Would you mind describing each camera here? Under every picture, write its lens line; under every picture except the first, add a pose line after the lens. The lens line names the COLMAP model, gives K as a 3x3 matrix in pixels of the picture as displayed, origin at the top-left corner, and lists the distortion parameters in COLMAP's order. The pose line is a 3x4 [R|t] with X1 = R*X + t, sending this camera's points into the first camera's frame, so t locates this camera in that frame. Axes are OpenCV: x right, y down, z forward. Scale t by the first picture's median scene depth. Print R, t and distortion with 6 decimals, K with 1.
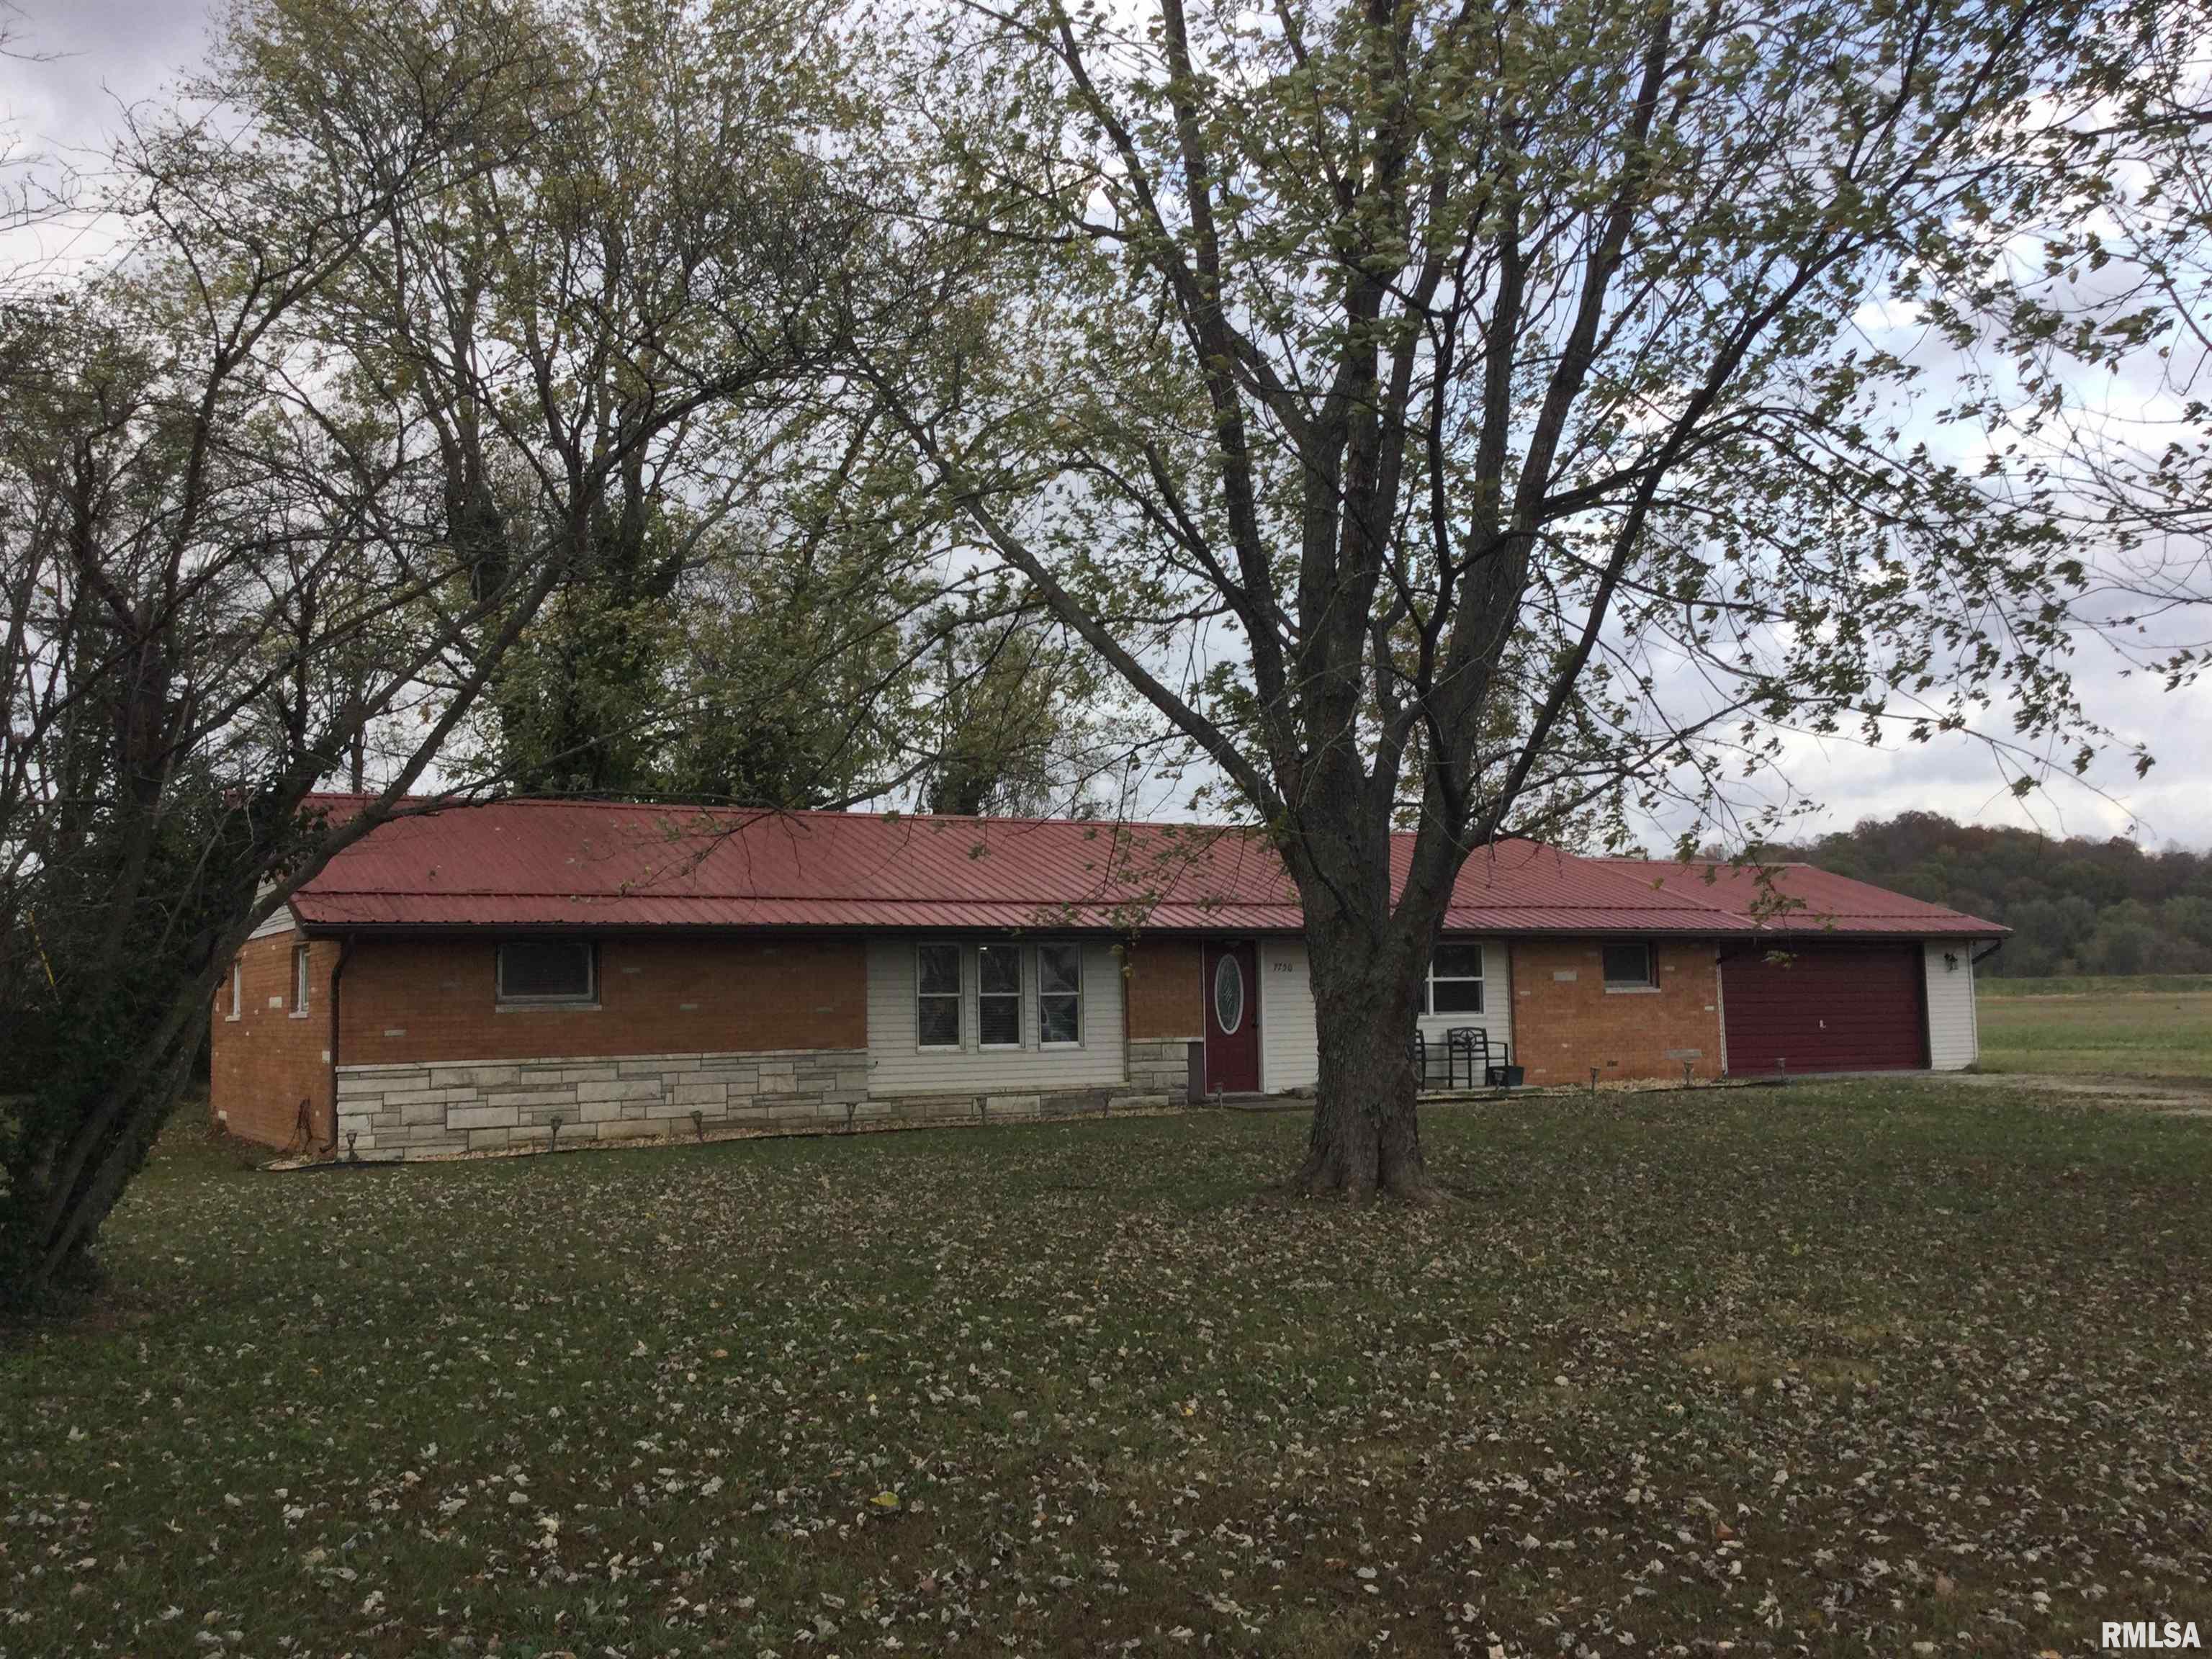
lens RADIAL K [[2026.5, 0, 1111.2], [0, 2026.5, 832.1], [0, 0, 1]] dist [0.017841, 0.000000]
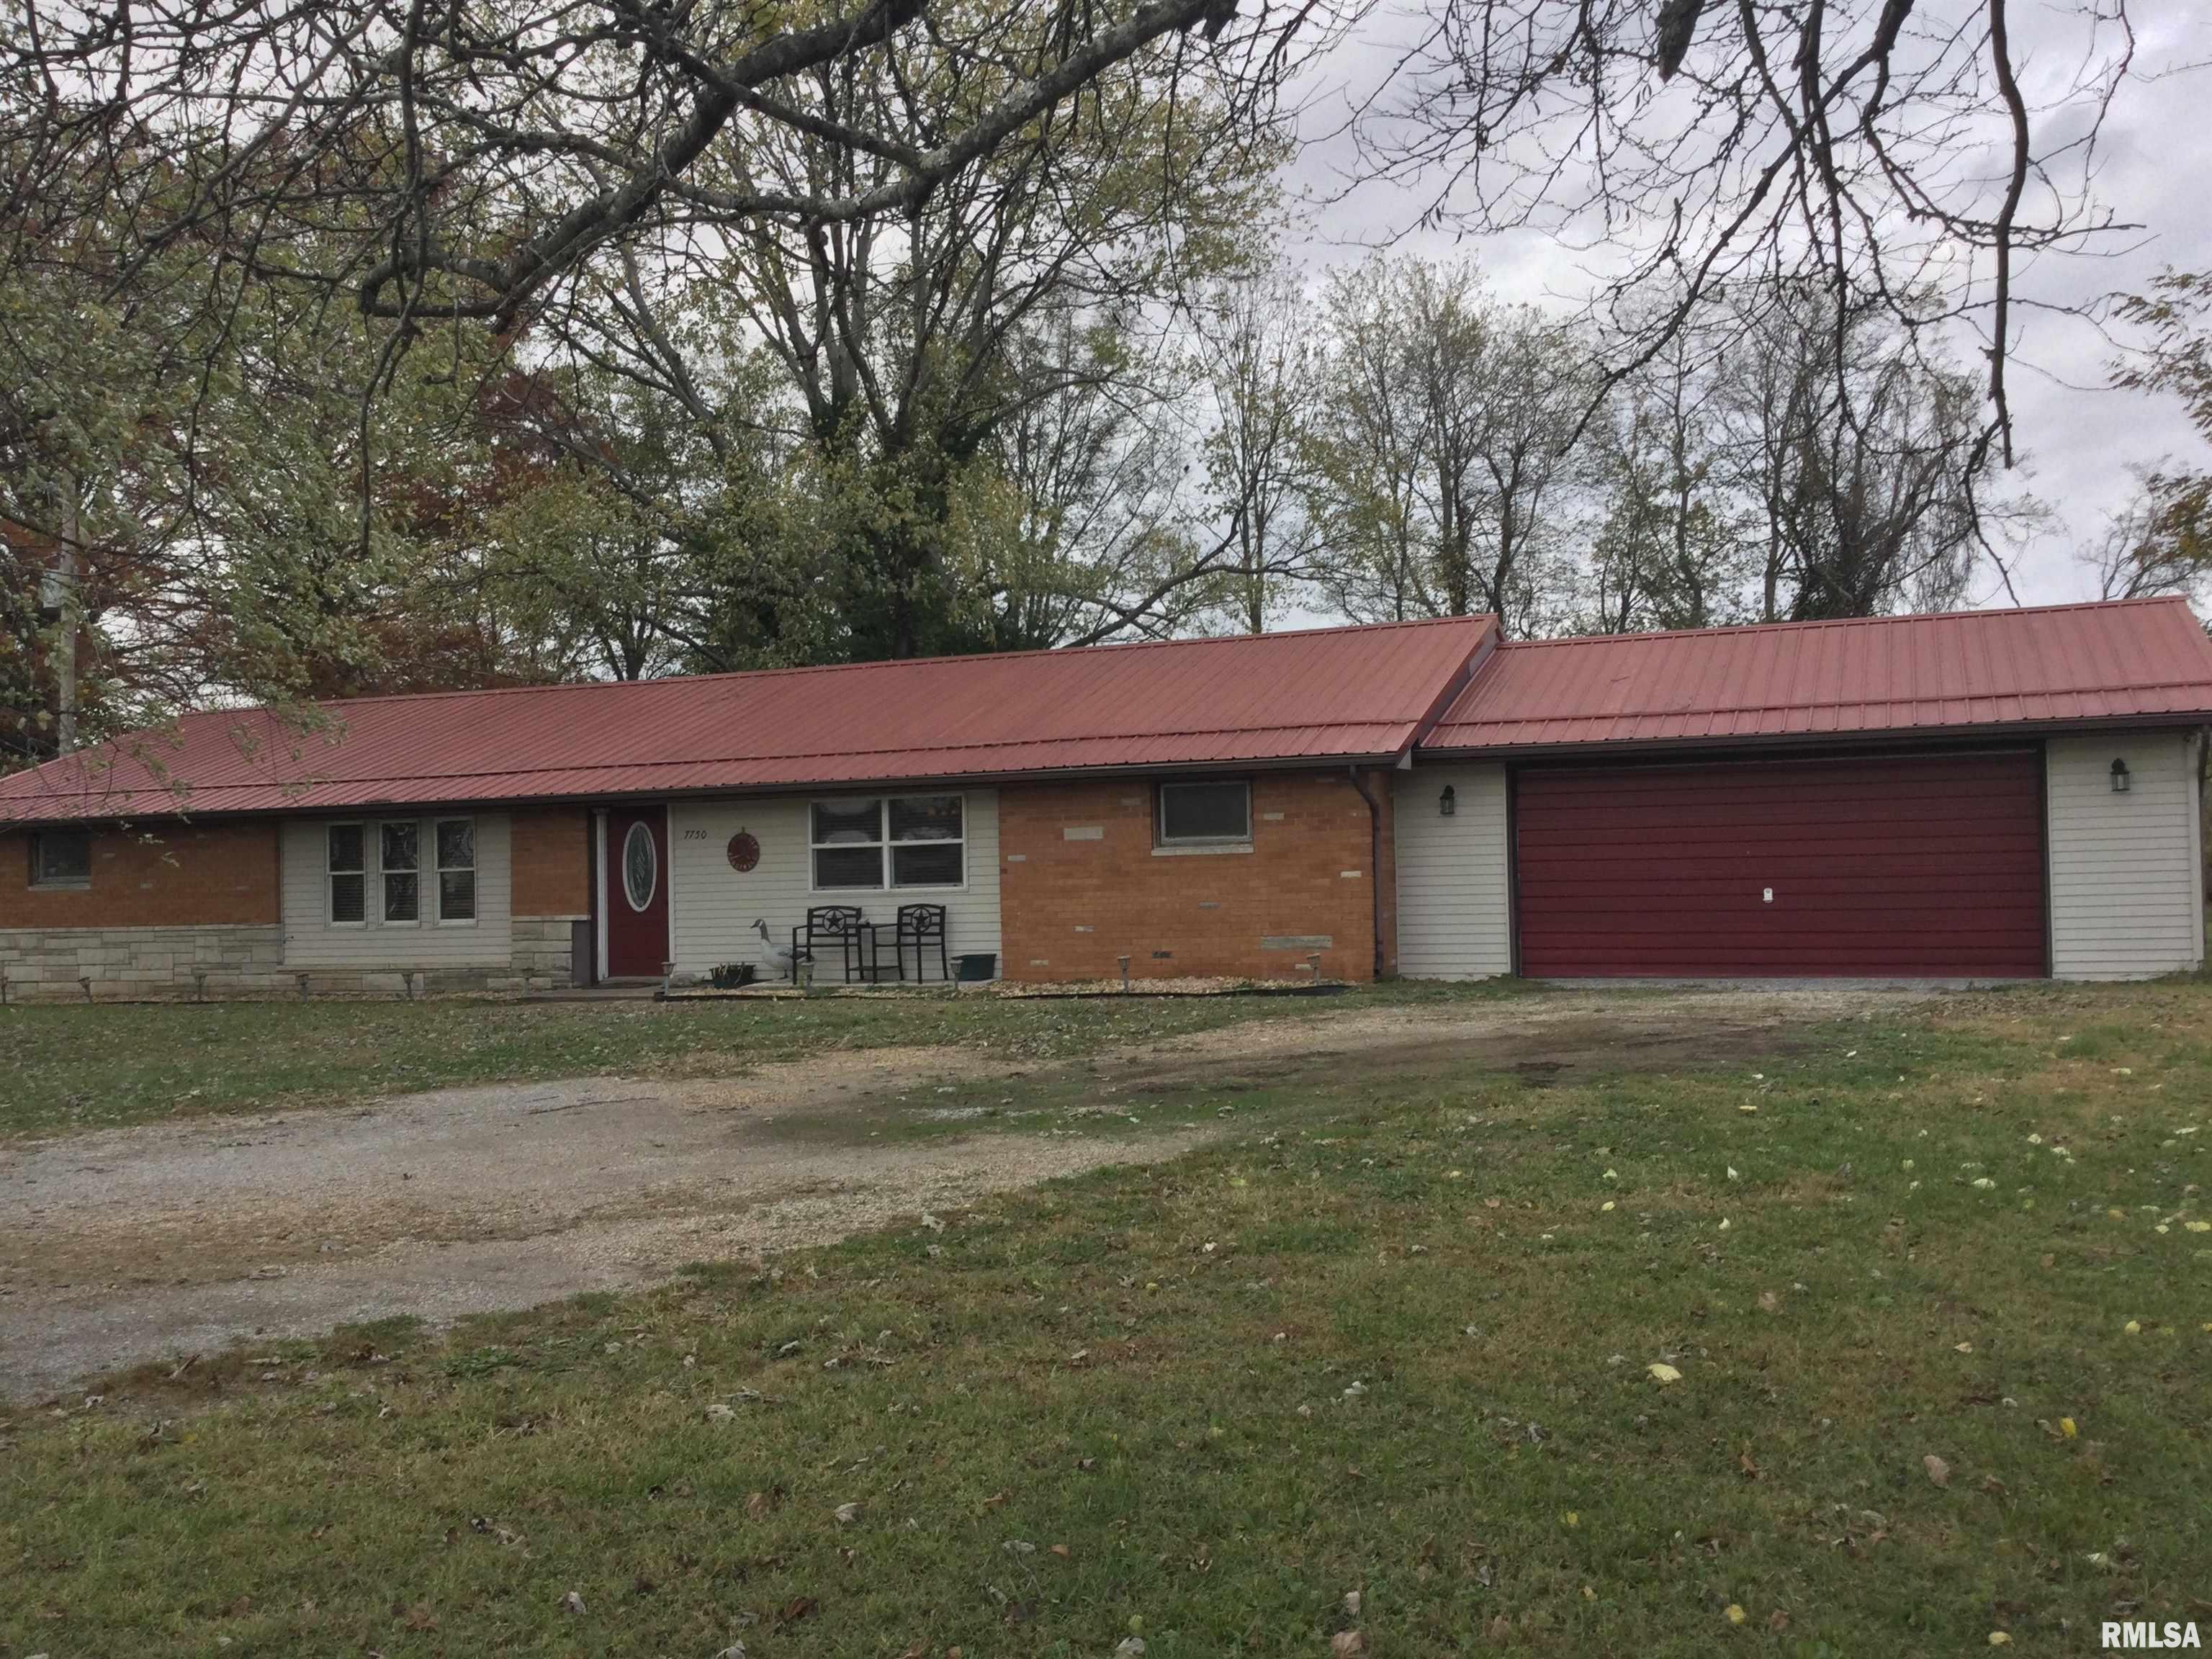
lens RADIAL K [[2026.5, 0, 1088.5], [0, 2026.5, 840.7], [0, 0, 1]] dist [0.017841, 0.000000]
pose [[0.608717, -0.003045, -0.793381, 0.973412], [0.089408, 0.993886, 0.064782, 0.032083], [0.788333, -0.110368, 0.605268, 0.683509]]
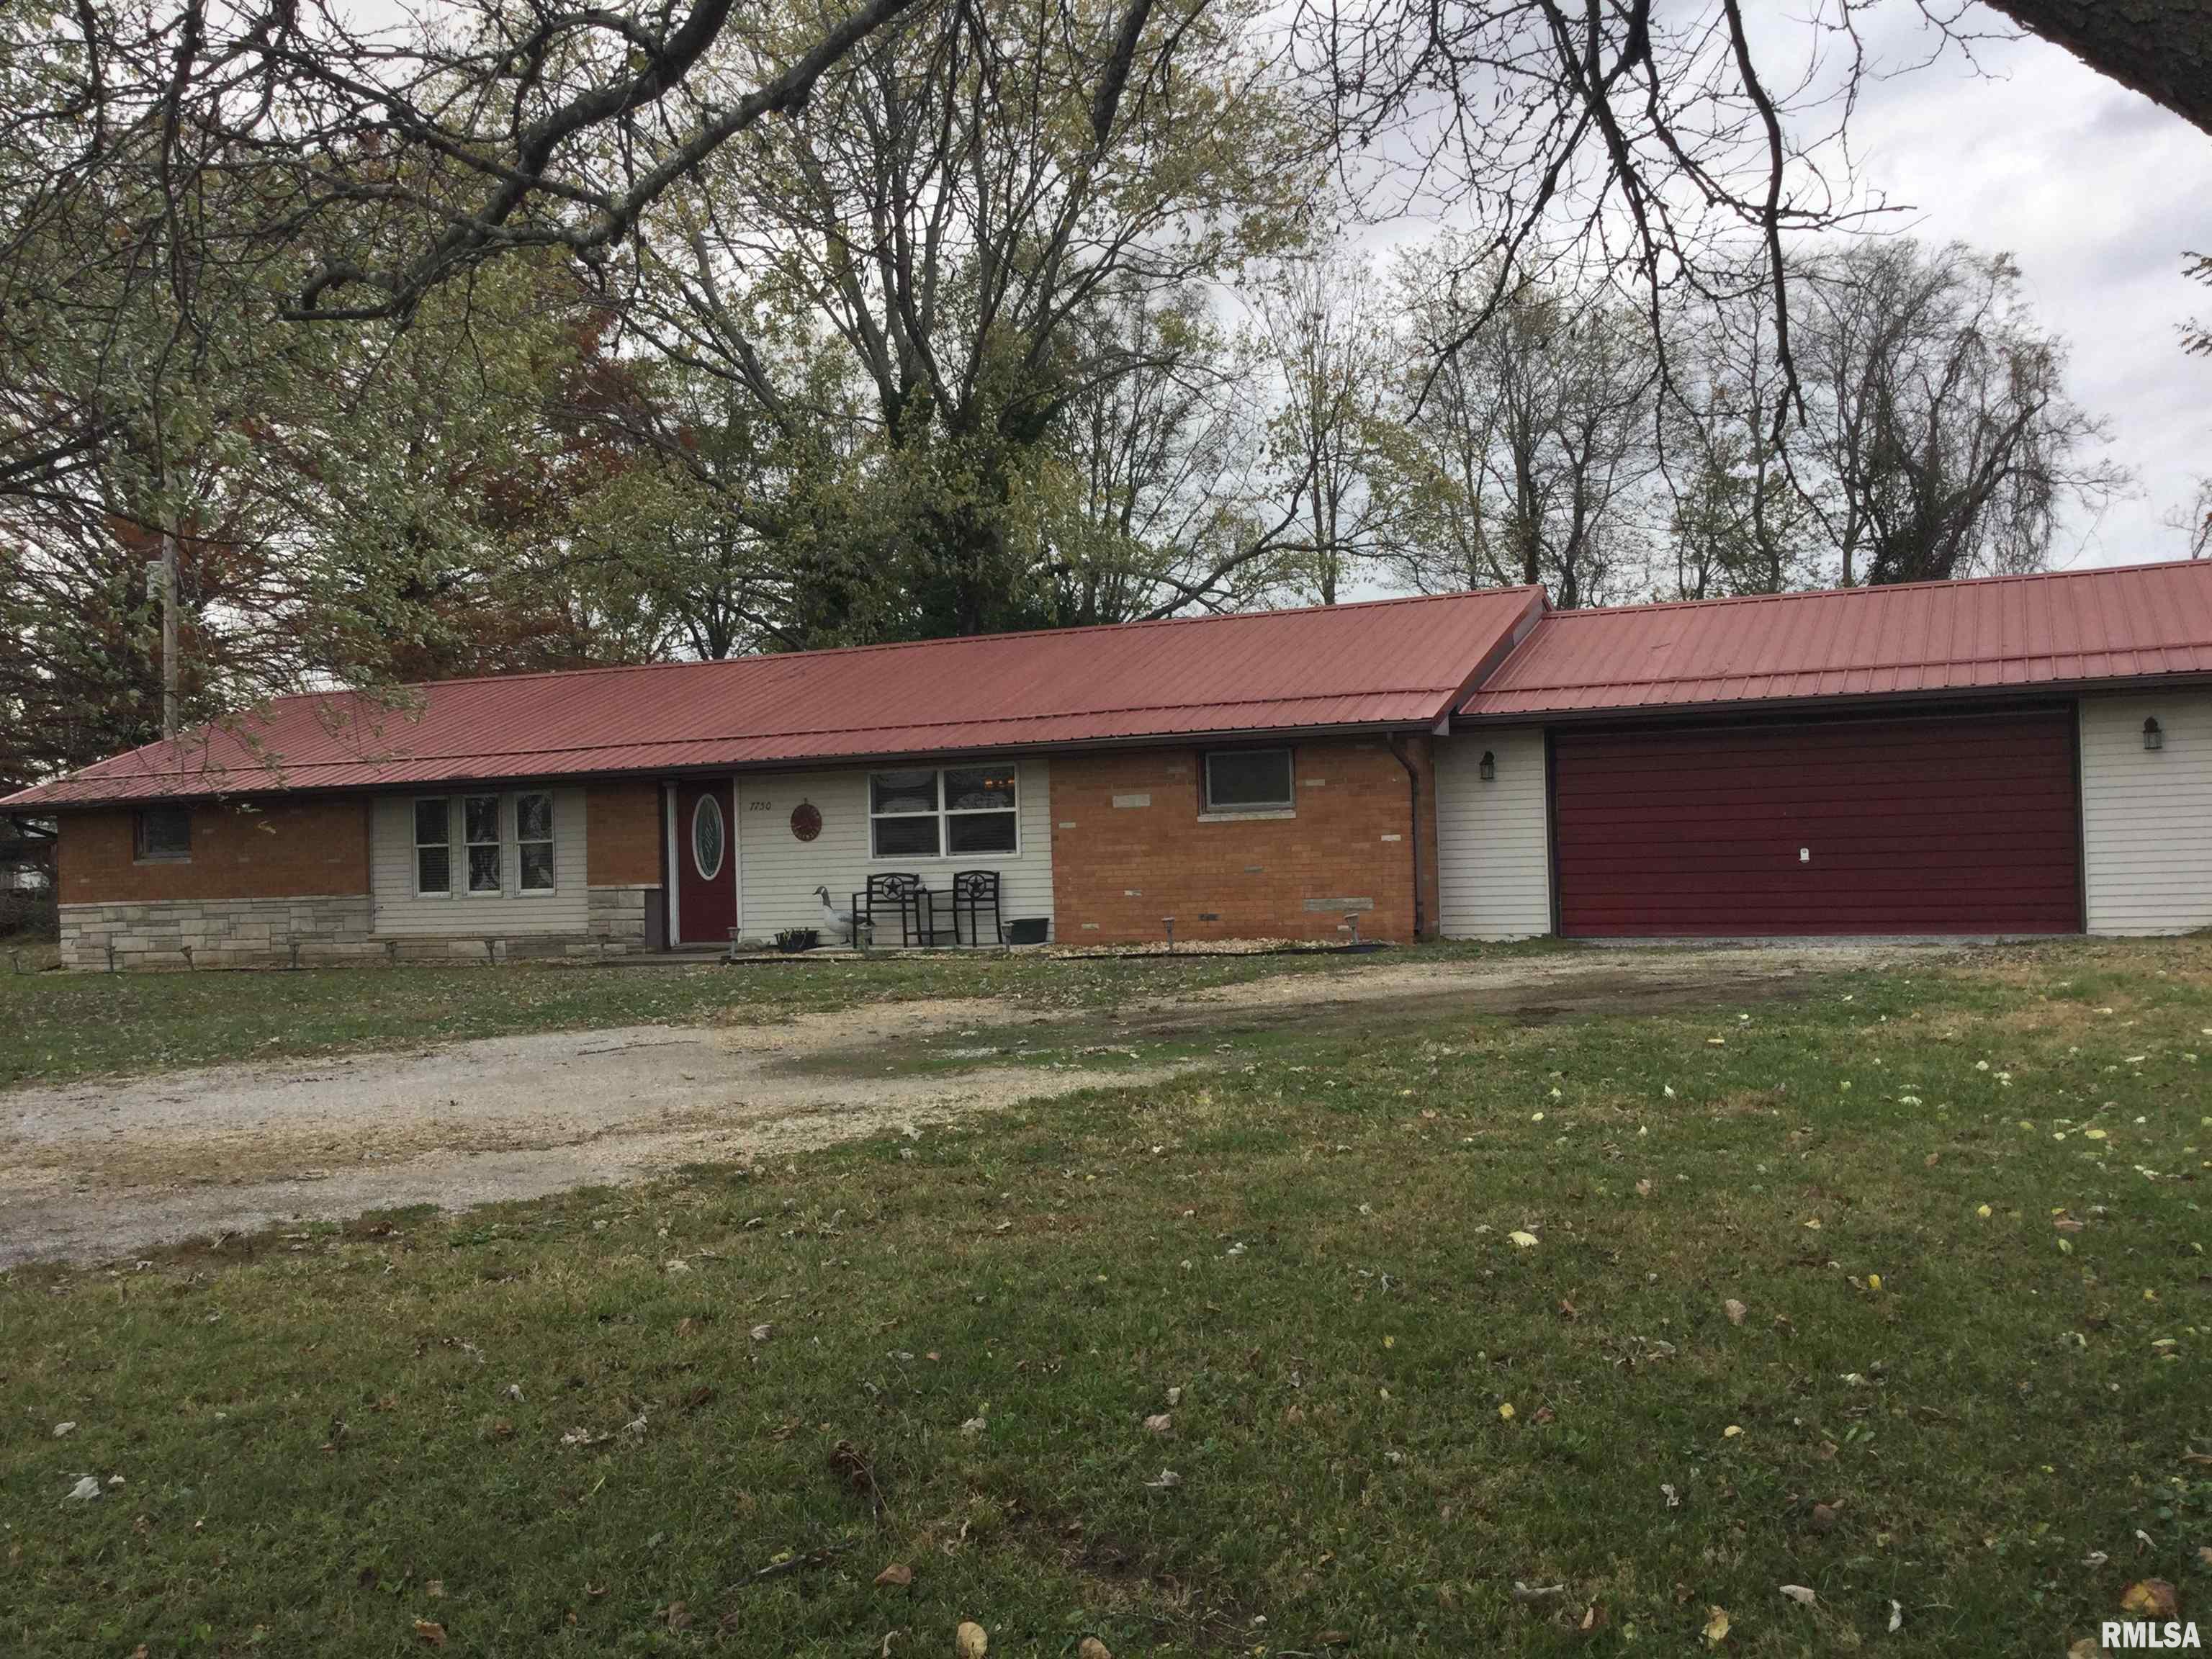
lens RADIAL K [[2026.5, 0, 1110.0], [0, 2026.5, 817.3], [0, 0, 1]] dist [0.017841, 0.000000]
pose [[0.576716, -0.010989, -0.816871, 1.012915], [0.100484, 0.993271, 0.057580, 0.040185], [0.810742, -0.115290, 0.573939, 0.684065]]
